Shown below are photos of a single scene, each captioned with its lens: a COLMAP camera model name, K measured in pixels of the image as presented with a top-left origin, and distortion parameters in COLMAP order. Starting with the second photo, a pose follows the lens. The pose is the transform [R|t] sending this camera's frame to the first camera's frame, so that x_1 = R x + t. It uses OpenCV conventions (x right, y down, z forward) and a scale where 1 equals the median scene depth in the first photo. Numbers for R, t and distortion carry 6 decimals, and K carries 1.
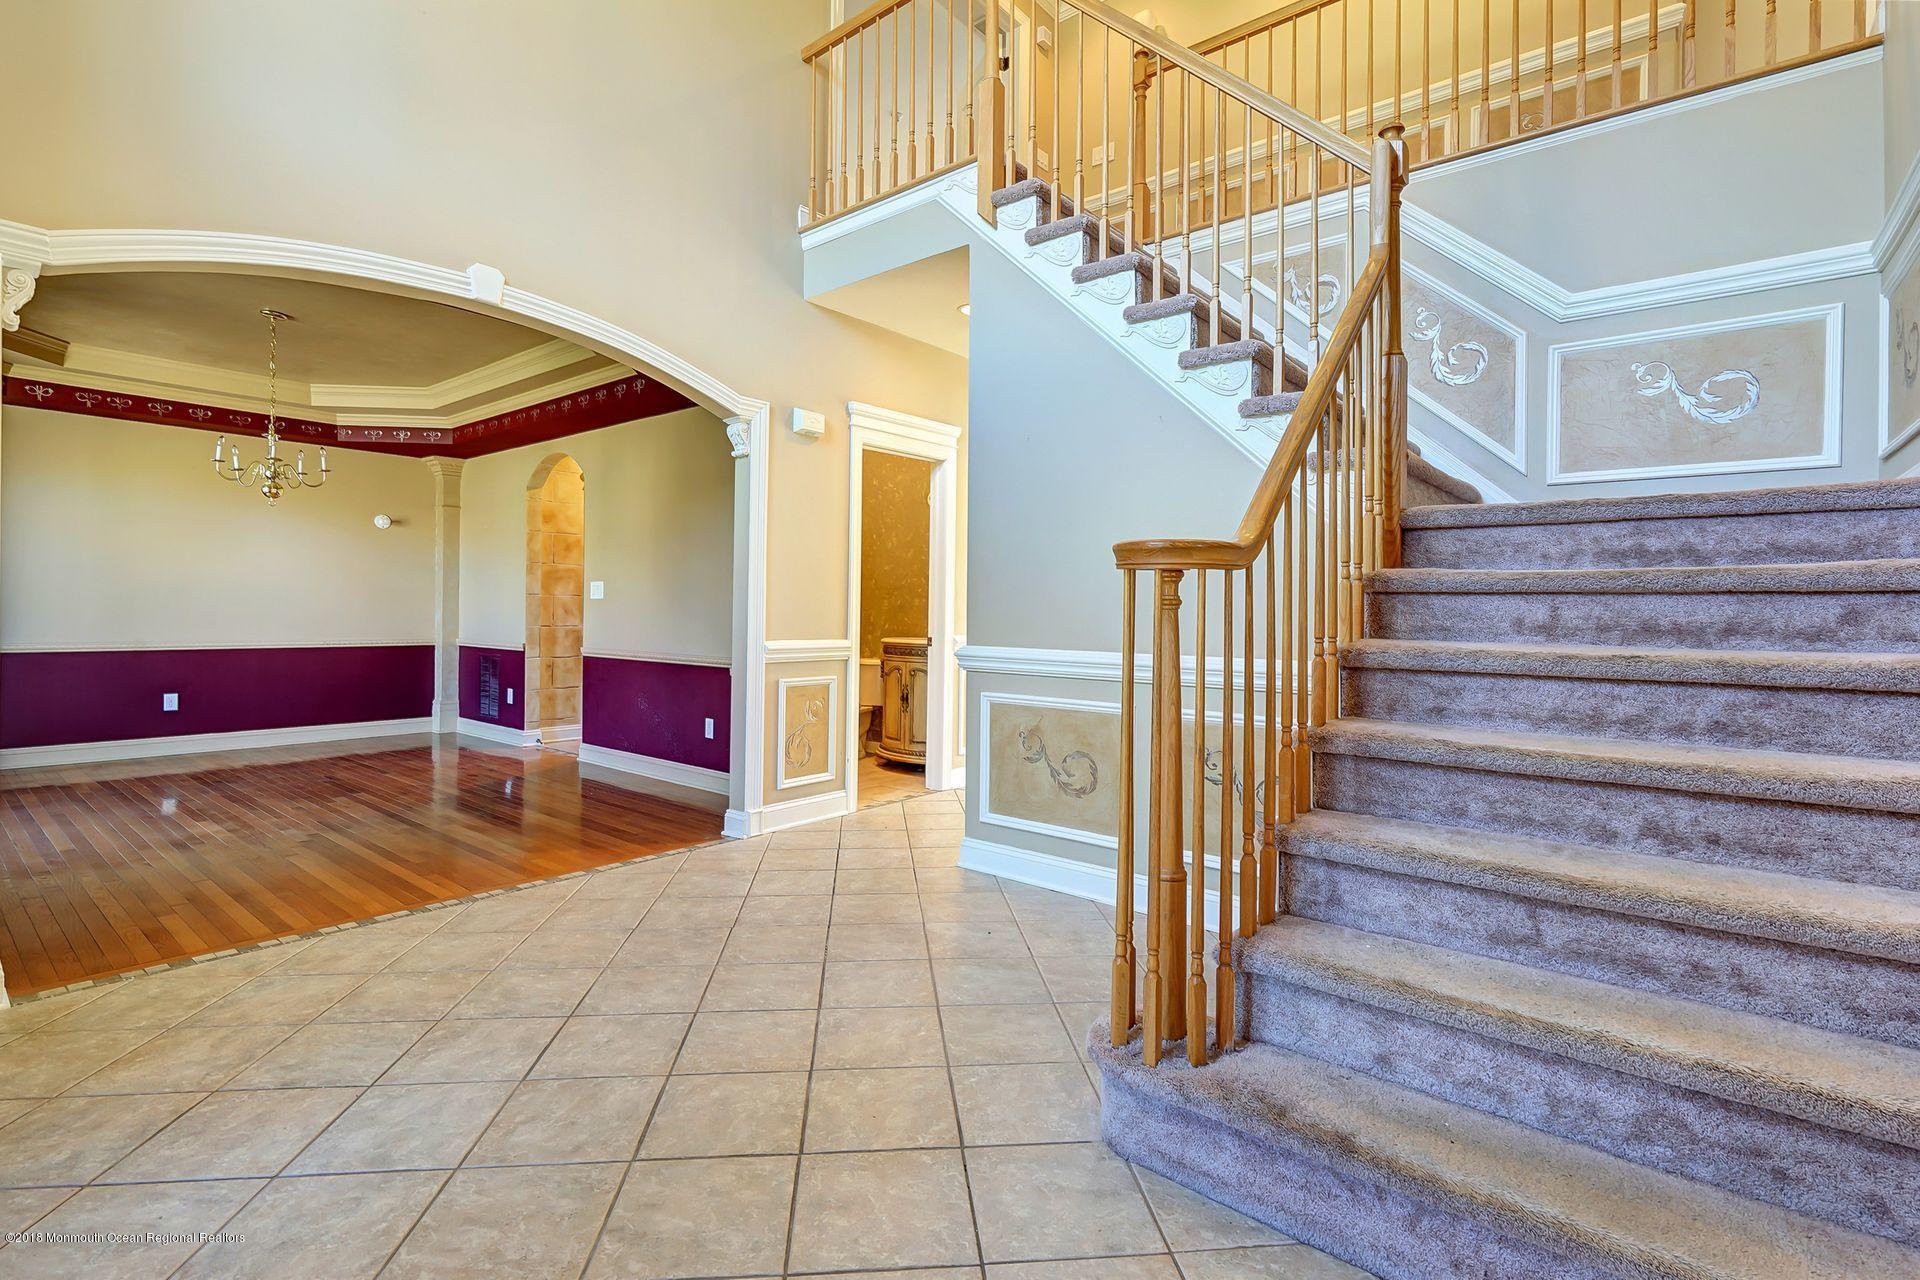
lens RADIAL K [[884.6, 0, 954.4], [0, 884.6, 620.4], [0, 0, 1]] dist [0.000525, 0.000075]
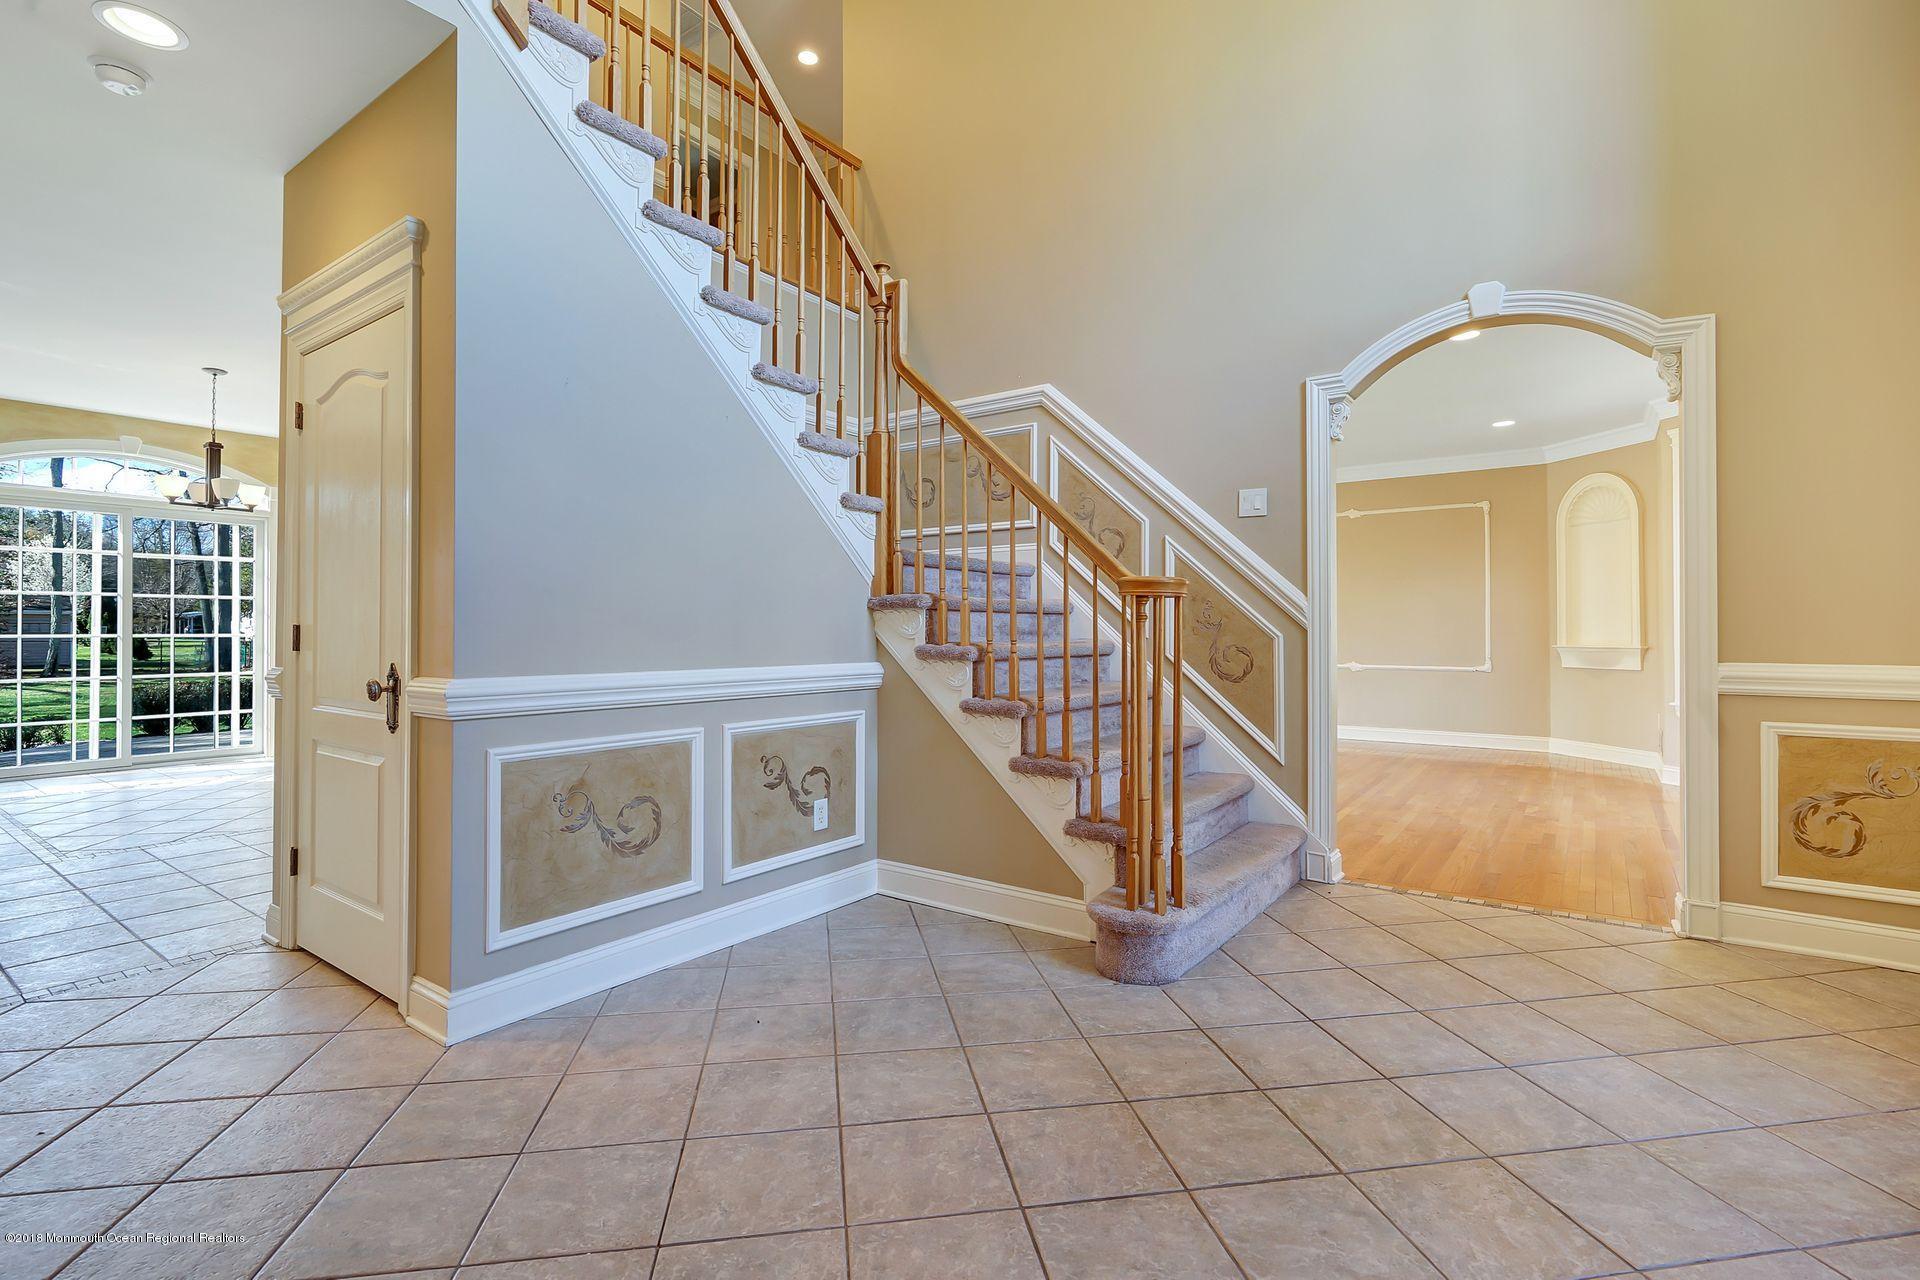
lens RADIAL K [[884.6, 0, 954.4], [0, 884.6, 620.4], [0, 0, 1]] dist [0.000525, 0.000075]
pose [[-0.058103, 0.002250, 0.998308, -0.761439], [0.008176, 0.999965, -0.001778, -0.010331], [-0.998277, 0.008058, -0.058119, 0.846813]]
